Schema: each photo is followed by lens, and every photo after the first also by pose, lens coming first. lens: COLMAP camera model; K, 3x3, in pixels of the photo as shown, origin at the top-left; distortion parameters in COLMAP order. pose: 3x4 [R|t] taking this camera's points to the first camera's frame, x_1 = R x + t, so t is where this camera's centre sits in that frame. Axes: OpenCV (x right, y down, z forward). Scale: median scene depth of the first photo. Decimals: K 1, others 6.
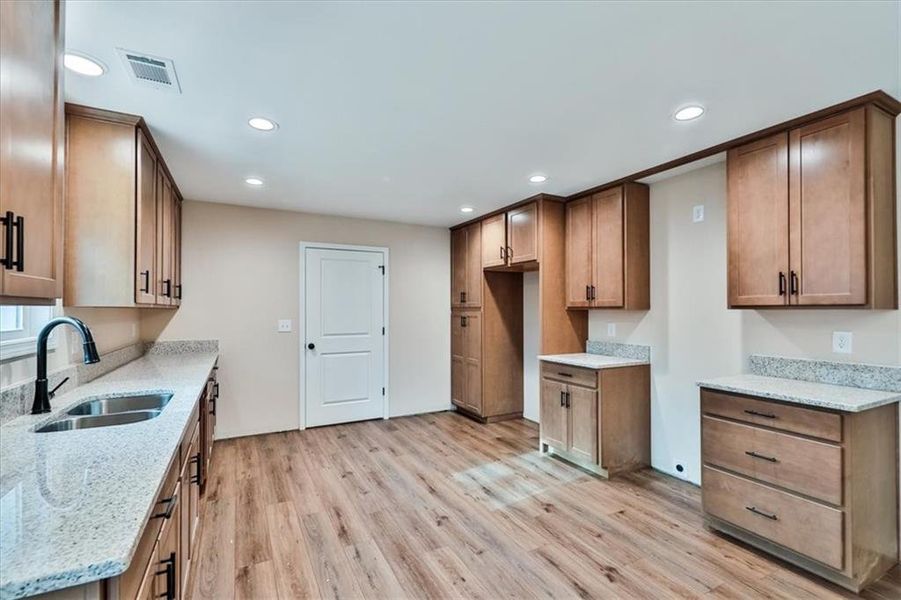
lens RADIAL K [[411.1, 0, 447.5], [0, 411.1, 303.7], [0, 0, 1]] dist [0.003029, 0.000162]
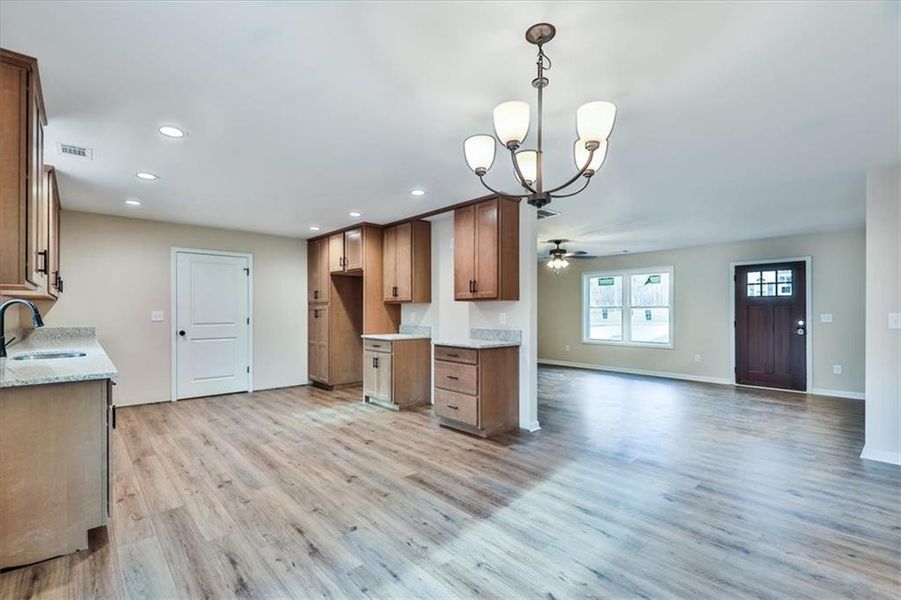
lens RADIAL K [[422.1, 0, 456.2], [0, 422.1, 310.8], [0, 0, 1]] dist [0.000983, -0.000129]
pose [[0.966091, 0.001257, 0.258199, 0.159391], [-0.004548, 0.999916, 0.012151, 0.022670], [-0.258162, -0.012913, 0.966015, -0.513067]]
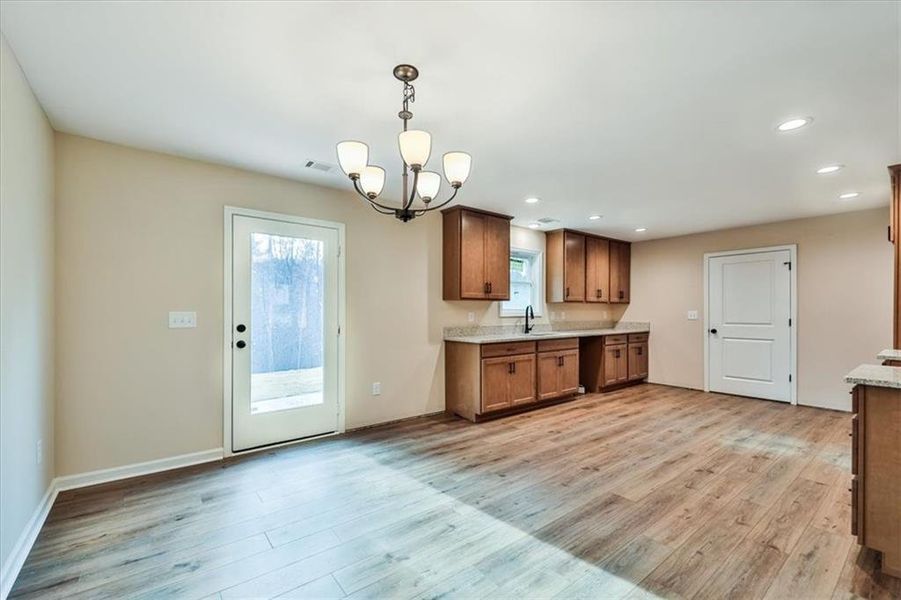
lens RADIAL K [[372.3, 0, 426.6], [0, 372.3, 310.4], [0, 0, 1]] dist [0.000871, -0.000251]
pose [[0.145197, 0.000555, -0.989403, 0.885515], [0.011118, 0.999936, 0.002192, 0.028531], [0.989340, -0.011318, 0.145181, -0.112582]]
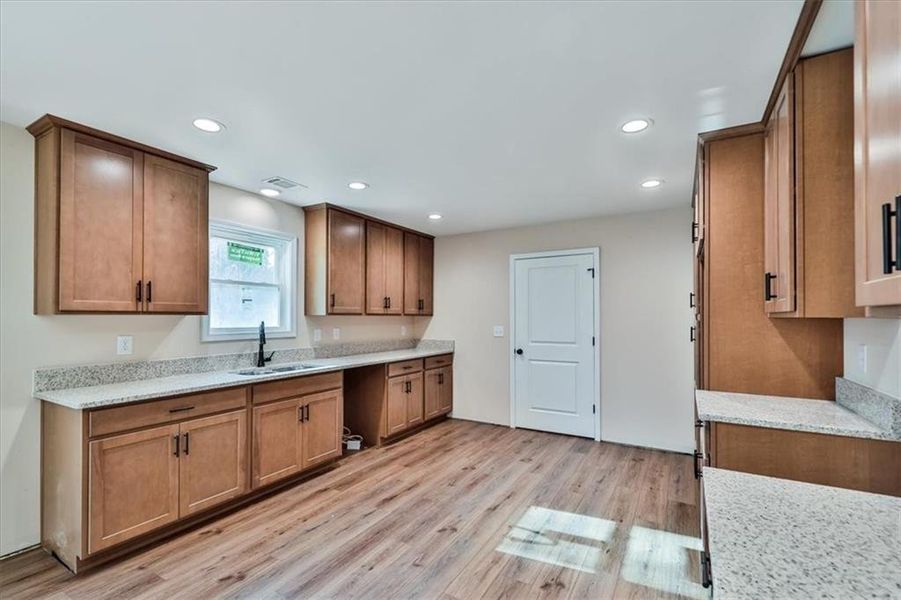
lens RADIAL K [[407.4, 0, 430.1], [0, 407.4, 311.0], [0, 0, 1]] dist [0.001394, -0.000139]
pose [[0.505720, -0.009498, -0.862645, 0.563583], [0.009661, 0.999939, -0.005346, 0.002609], [0.862644, -0.005630, 0.505781, 0.324082]]
